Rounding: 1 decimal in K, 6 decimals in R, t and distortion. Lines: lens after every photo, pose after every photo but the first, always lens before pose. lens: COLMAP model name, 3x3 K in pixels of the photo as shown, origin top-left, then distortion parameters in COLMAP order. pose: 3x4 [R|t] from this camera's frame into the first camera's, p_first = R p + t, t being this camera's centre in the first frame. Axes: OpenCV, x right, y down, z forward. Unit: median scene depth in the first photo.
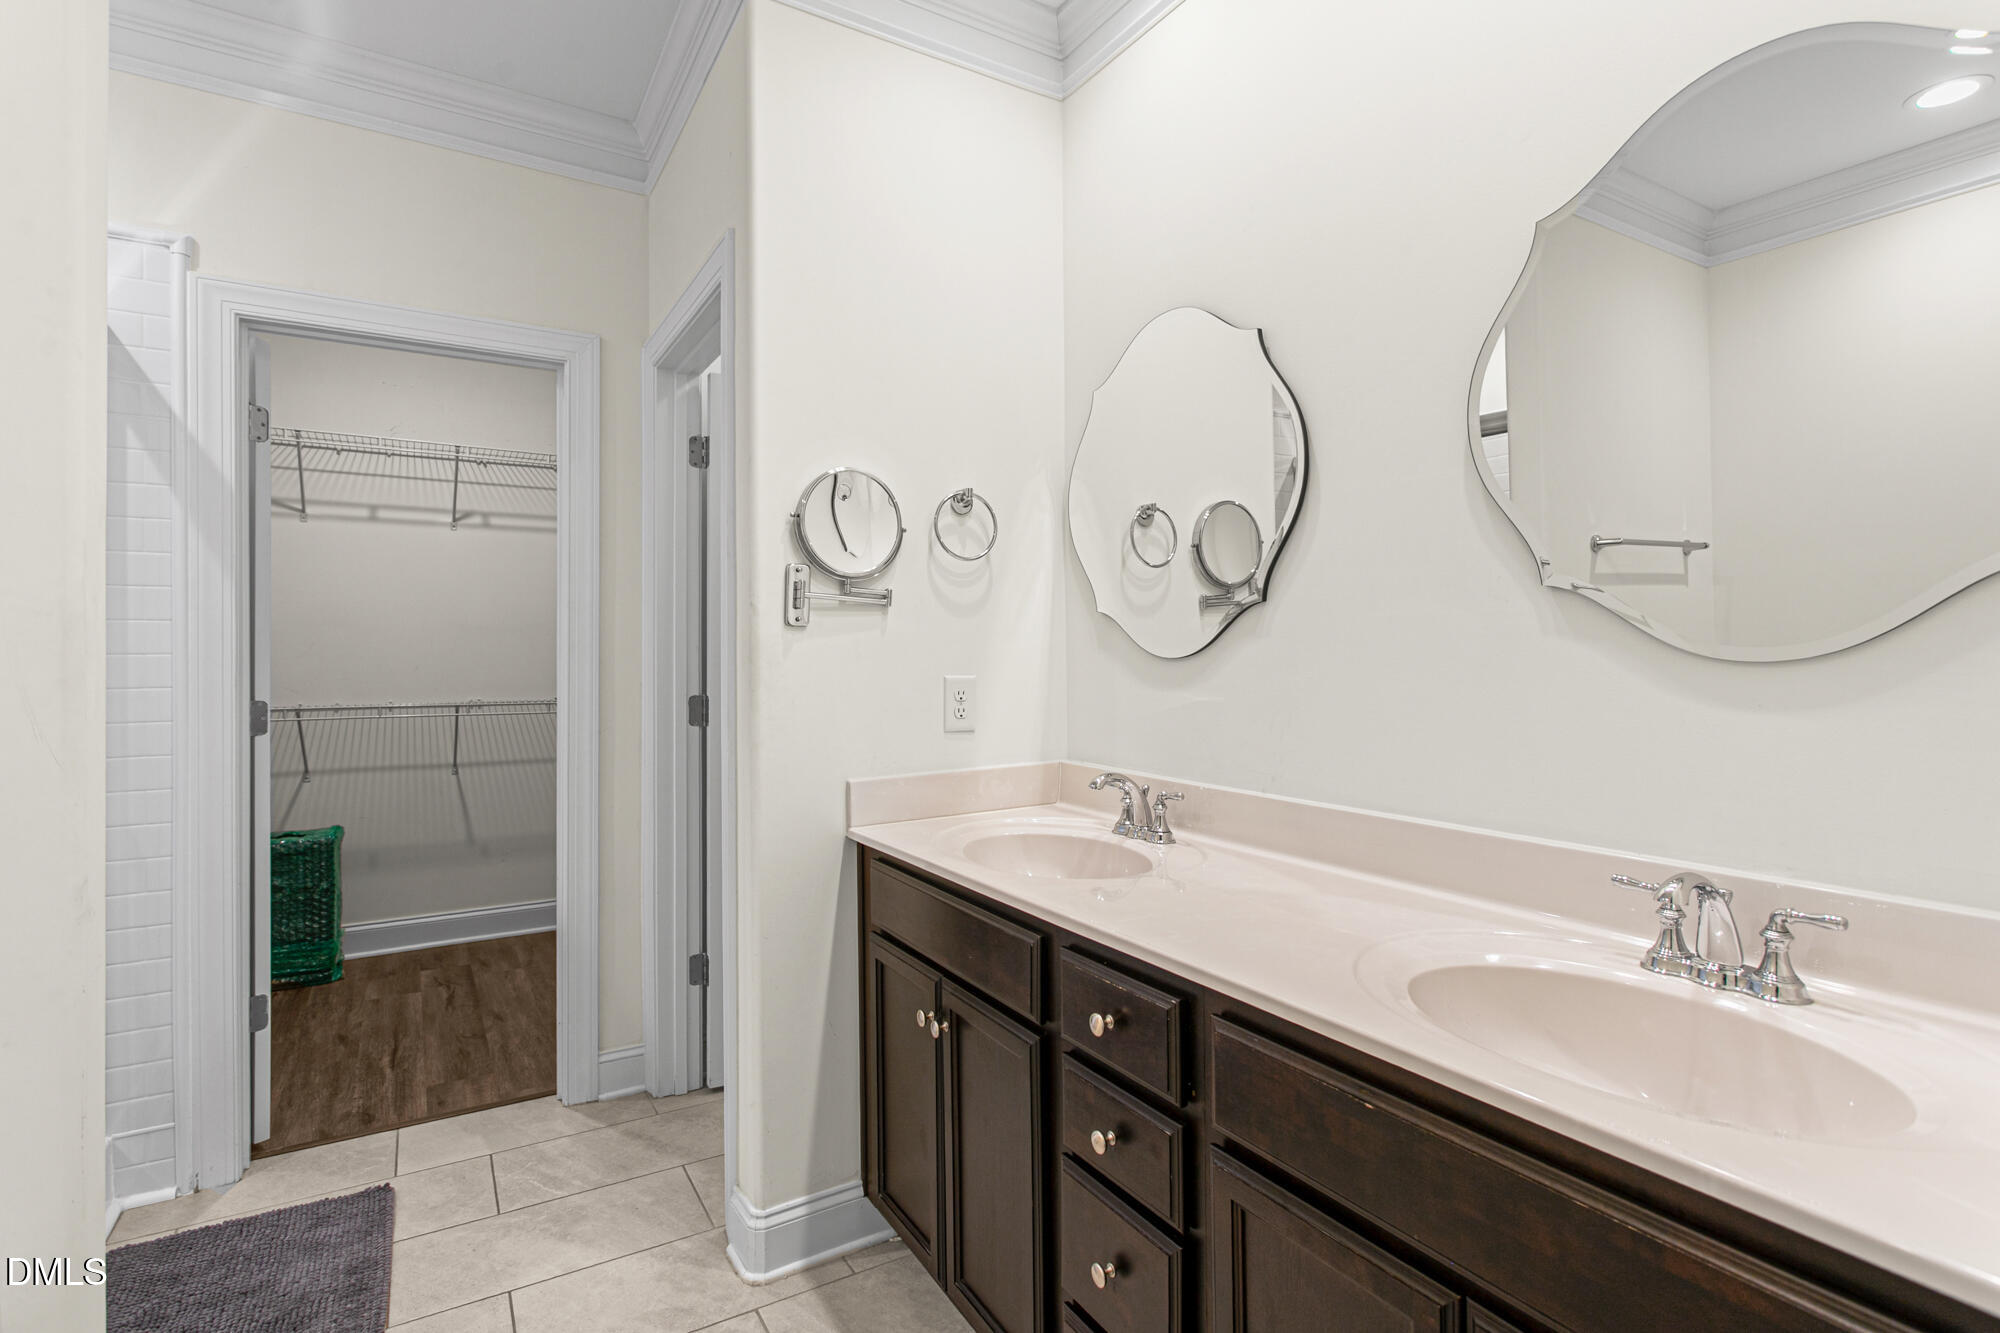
lens RADIAL K [[967.0, 0, 1010.4], [0, 967.0, 662.4], [0, 0, 1]] dist [-0.005374, 0.002467]
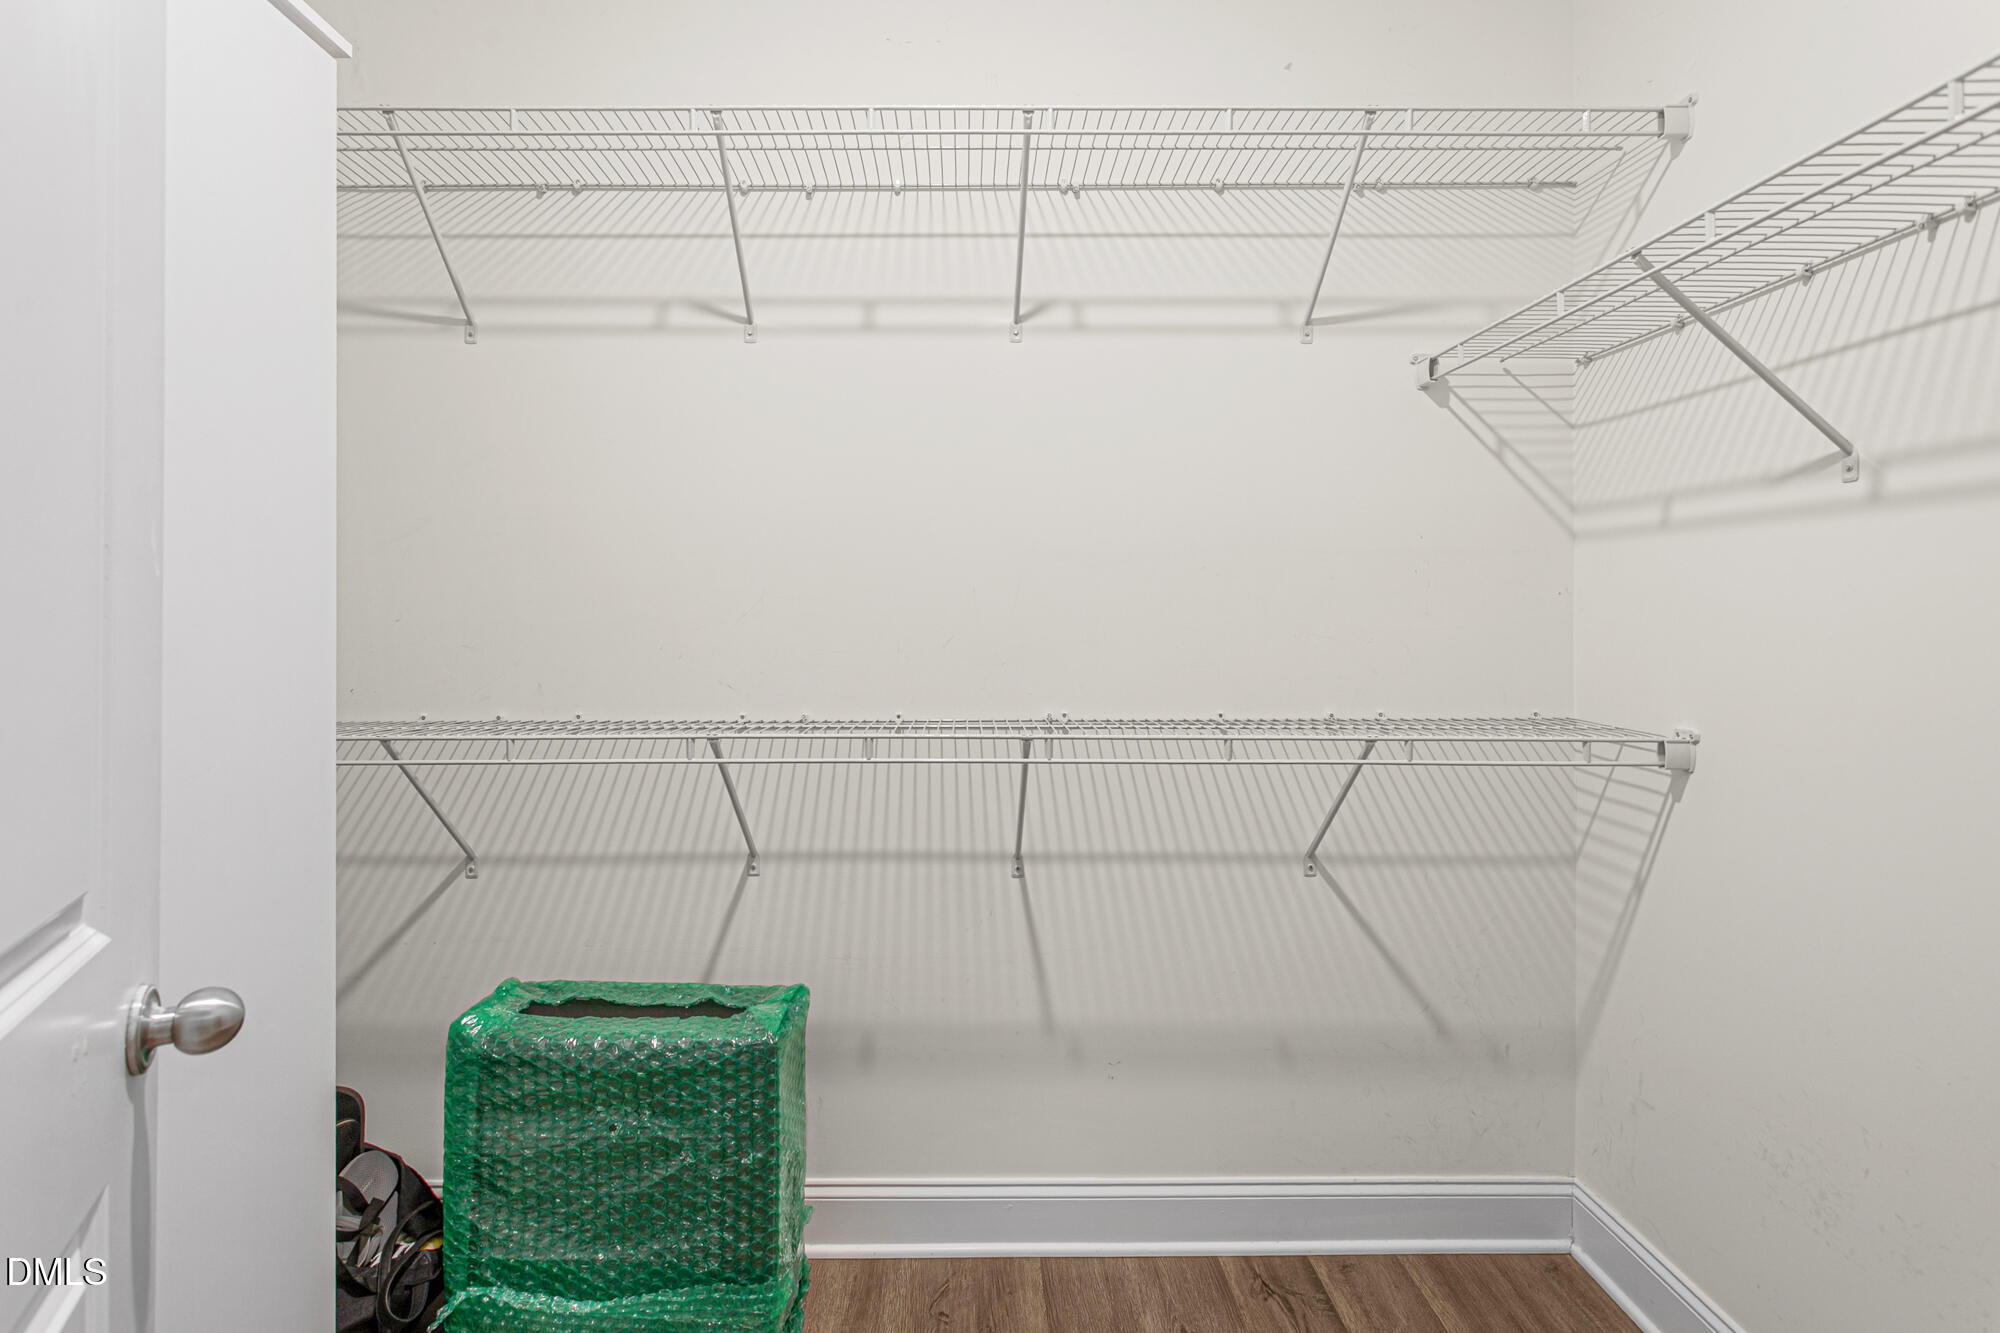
lens RADIAL K [[967.0, 0, 952.6], [0, 967.0, 589.9], [0, 0, 1]] dist [-0.005374, 0.002467]
pose [[0.847260, -0.010308, -0.531079, -0.386657], [-0.002645, 0.999717, -0.023624, -0.009159], [0.531173, 0.021420, 0.846993, 0.642612]]
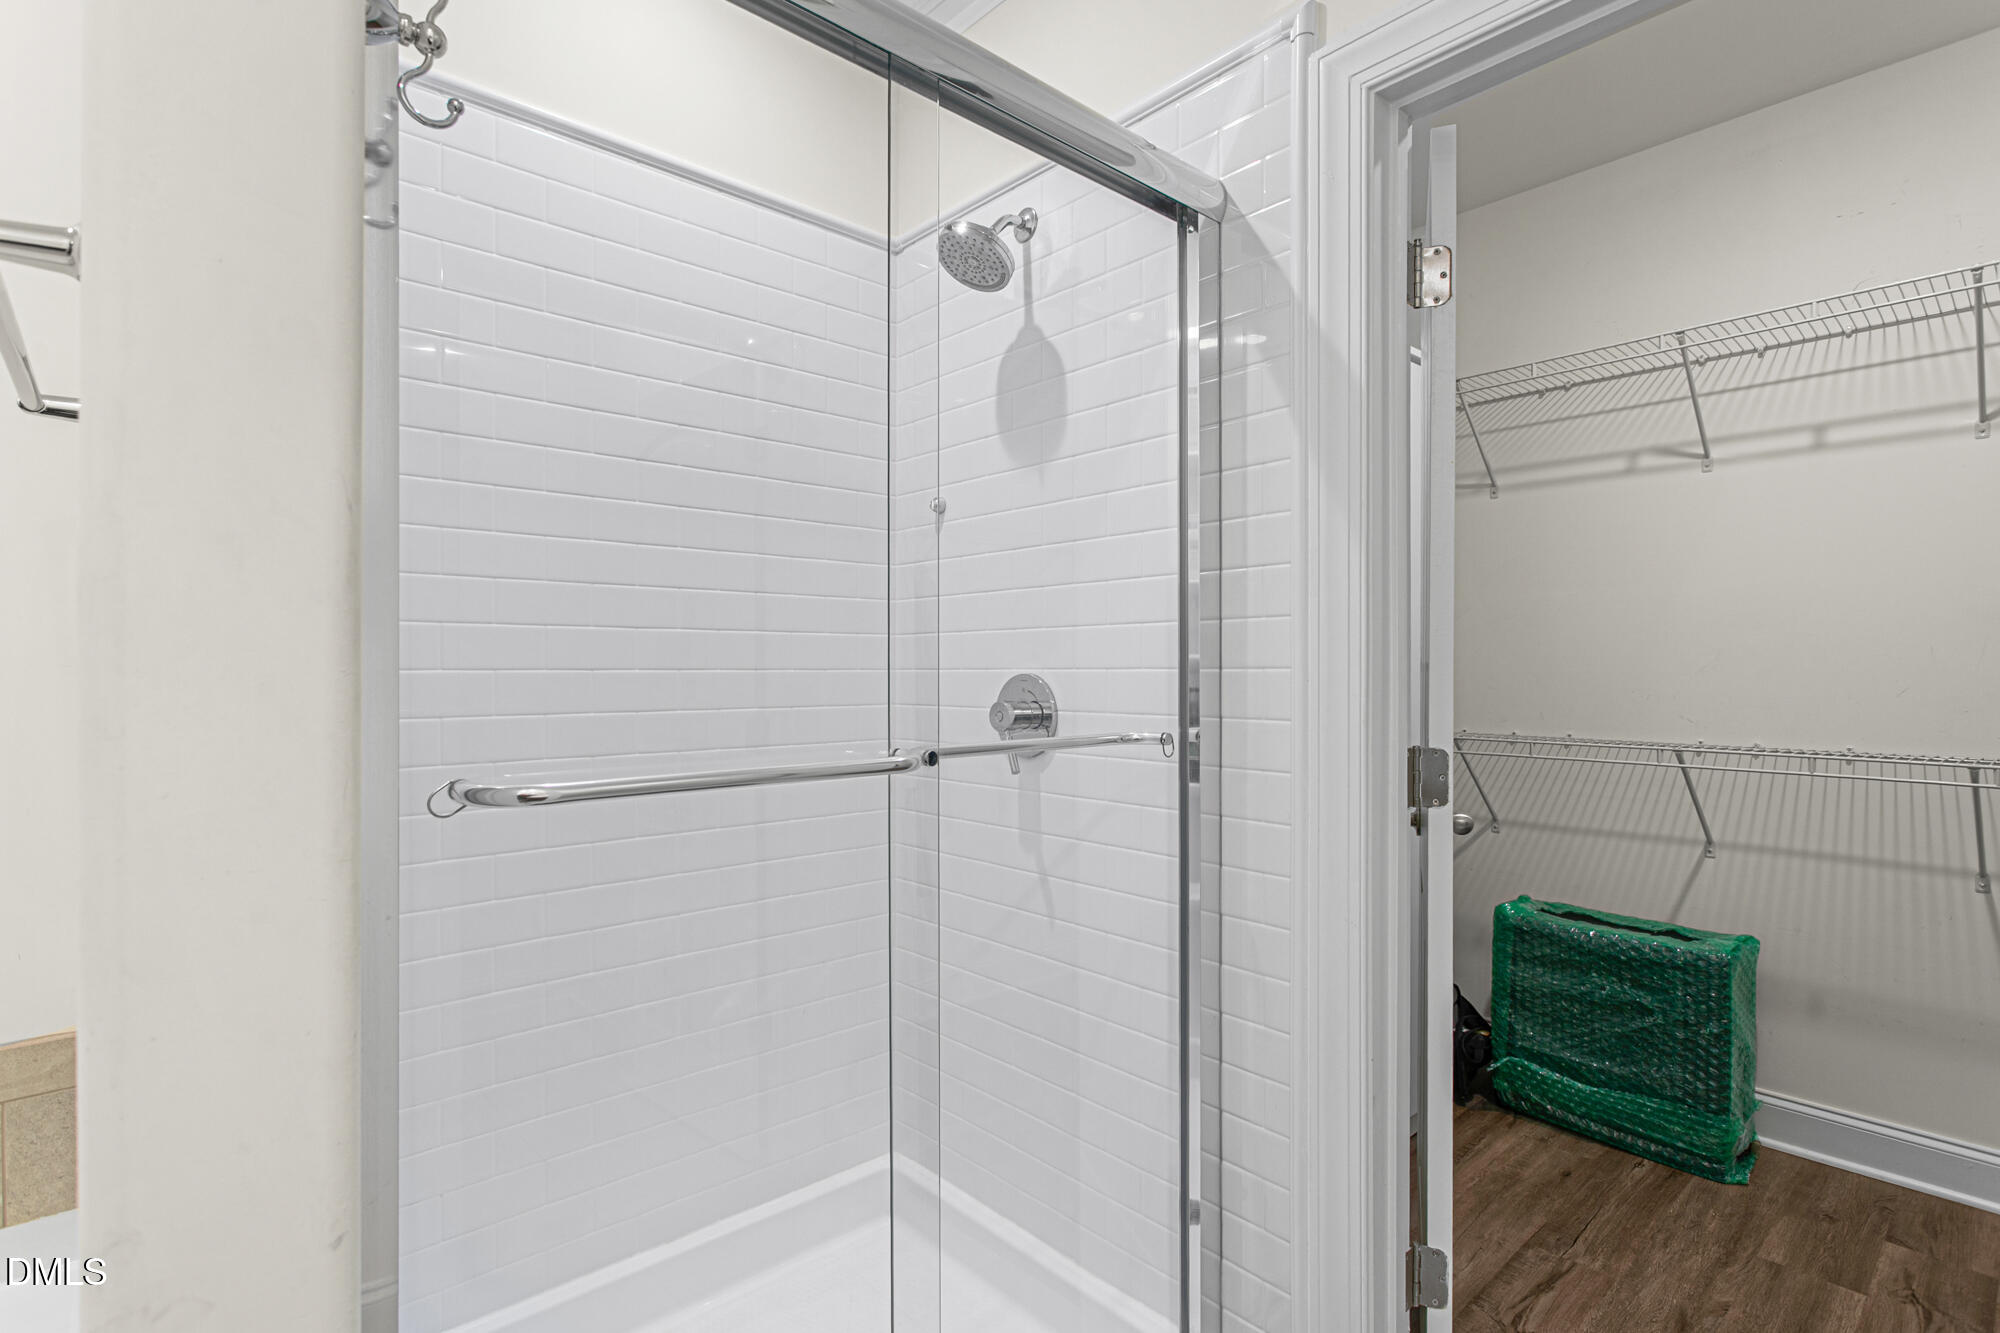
lens RADIAL K [[967.0, 0, 994.6], [0, 967.0, 666.8], [0, 0, 1]] dist [-0.005374, 0.002467]
pose [[0.172791, 0.001170, -0.984958, -0.153521], [-0.009334, 0.999956, -0.000450, -0.004415], [0.984914, 0.009272, 0.172794, 0.393979]]
